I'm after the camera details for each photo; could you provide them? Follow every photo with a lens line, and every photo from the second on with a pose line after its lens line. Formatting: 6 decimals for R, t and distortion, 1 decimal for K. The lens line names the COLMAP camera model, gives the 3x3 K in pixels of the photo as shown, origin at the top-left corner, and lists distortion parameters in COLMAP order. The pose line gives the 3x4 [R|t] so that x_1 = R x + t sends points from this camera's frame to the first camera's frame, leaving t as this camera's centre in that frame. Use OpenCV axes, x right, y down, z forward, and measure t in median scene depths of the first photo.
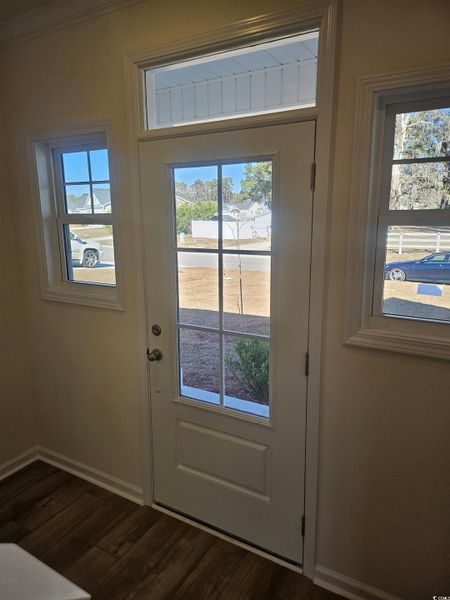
lens RADIAL K [[422.2, 0, 221.7], [0, 422.2, 289.0], [0, 0, 1]] dist [0.059801, -0.046671]
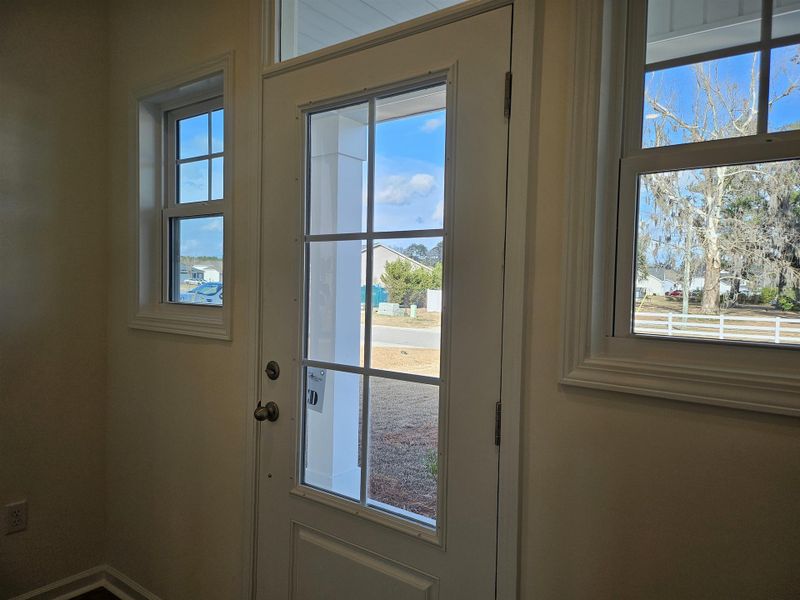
lens RADIAL K [[563.0, 0, 413.2], [0, 563.0, 297.2], [0, 0, 1]] dist [0.059801, -0.046671]
pose [[0.993888, 0.035338, -0.104586, 0.131645], [-0.051325, 0.986680, -0.154363, 0.107655], [0.097738, 0.158788, 0.982463, 0.187694]]
